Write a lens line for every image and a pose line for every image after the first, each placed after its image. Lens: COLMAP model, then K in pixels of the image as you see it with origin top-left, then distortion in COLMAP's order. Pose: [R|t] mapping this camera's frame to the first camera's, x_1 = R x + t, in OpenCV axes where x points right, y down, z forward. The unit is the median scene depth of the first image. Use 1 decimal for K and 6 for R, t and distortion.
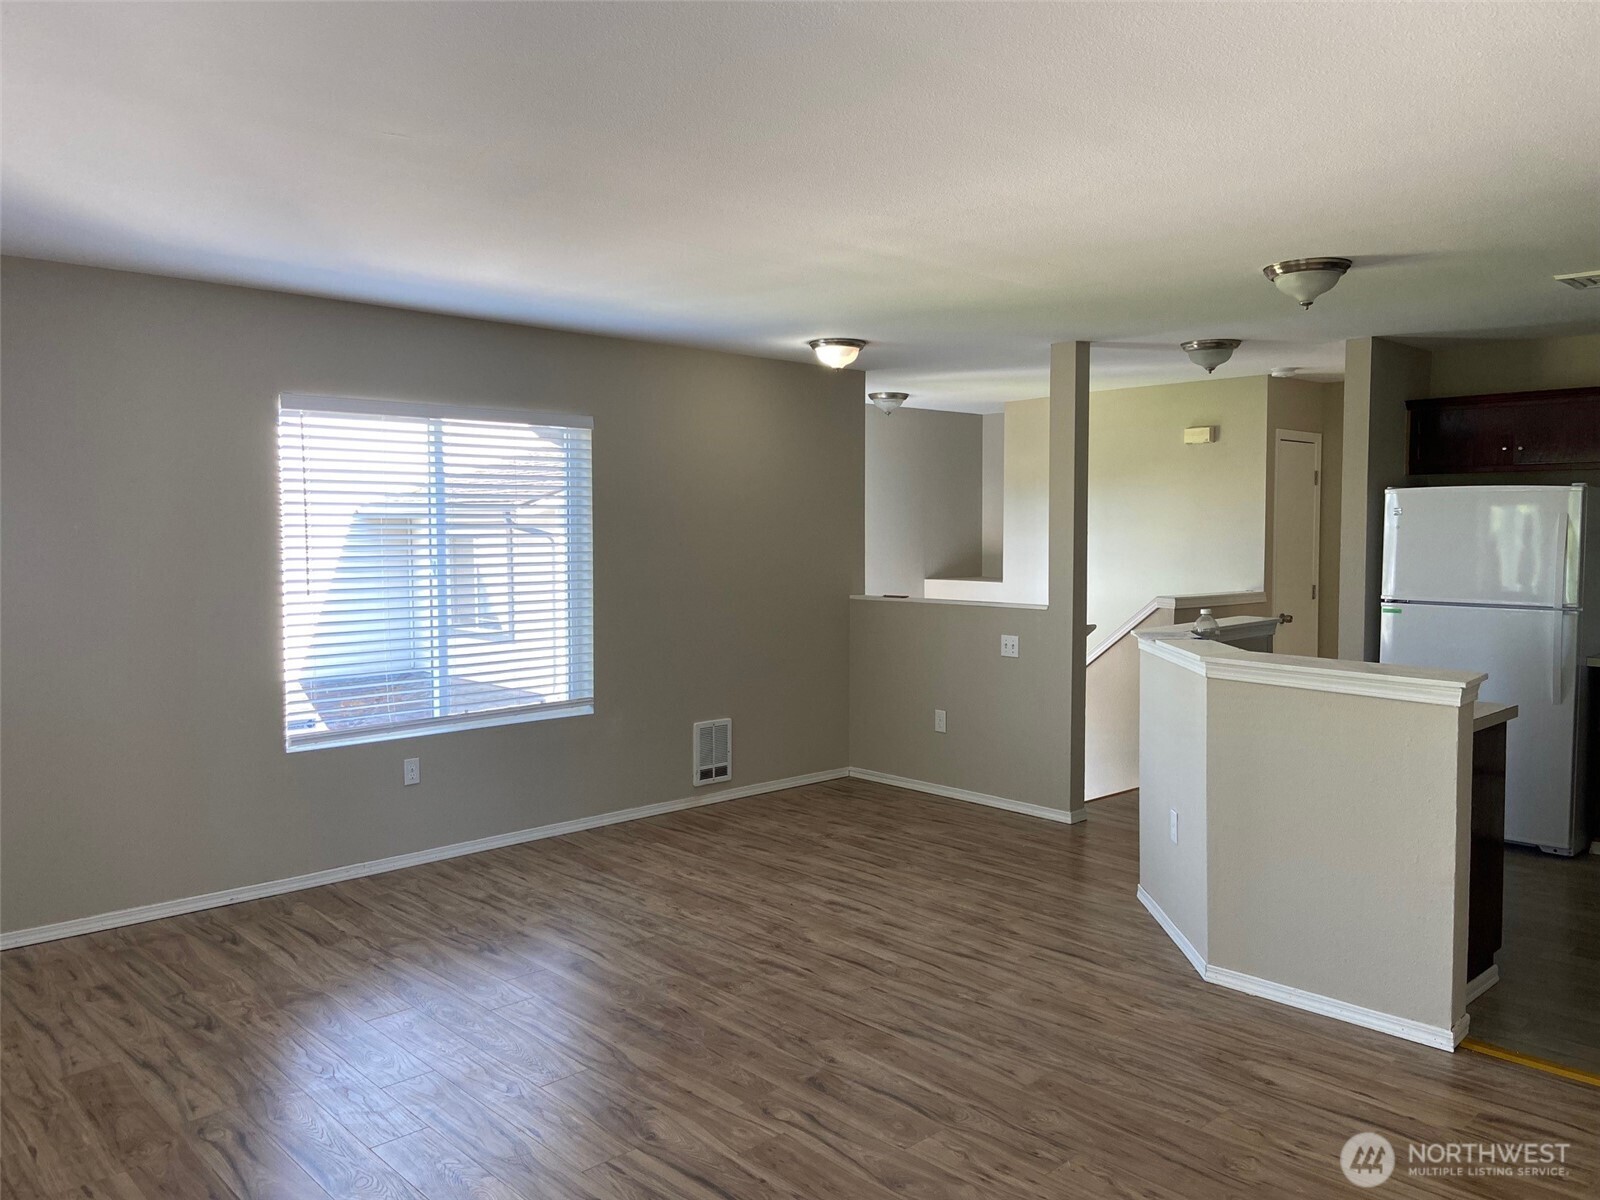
lens RADIAL K [[1214.1, 0, 744.7], [0, 1214.1, 588.4], [0, 0, 1]] dist [0.049429, -0.074386]
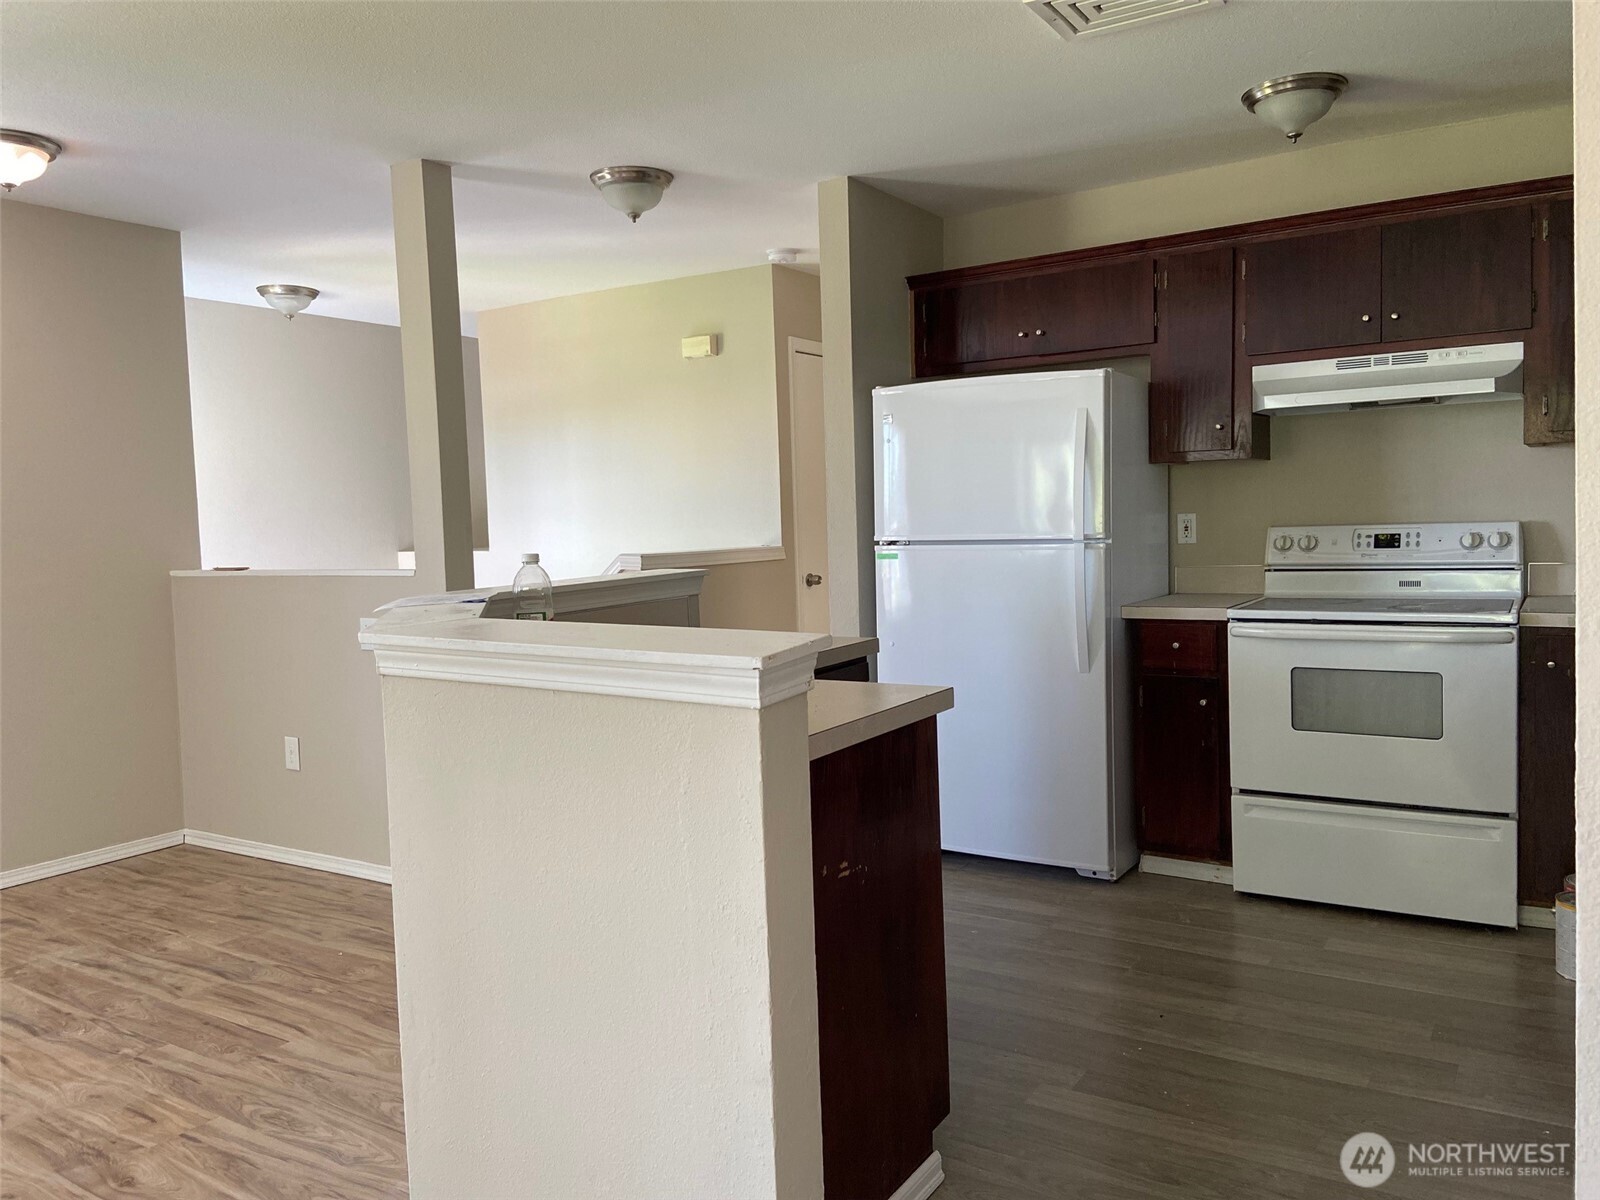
lens RADIAL K [[1214.1, 0, 797.9], [0, 1214.1, 587.8], [0, 0, 1]] dist [0.049429, -0.074386]
pose [[0.959849, -0.042791, 0.277235, 0.277305], [0.041660, 0.999082, 0.009971, 0.027455], [-0.277407, 0.001979, 0.960750, 0.323900]]
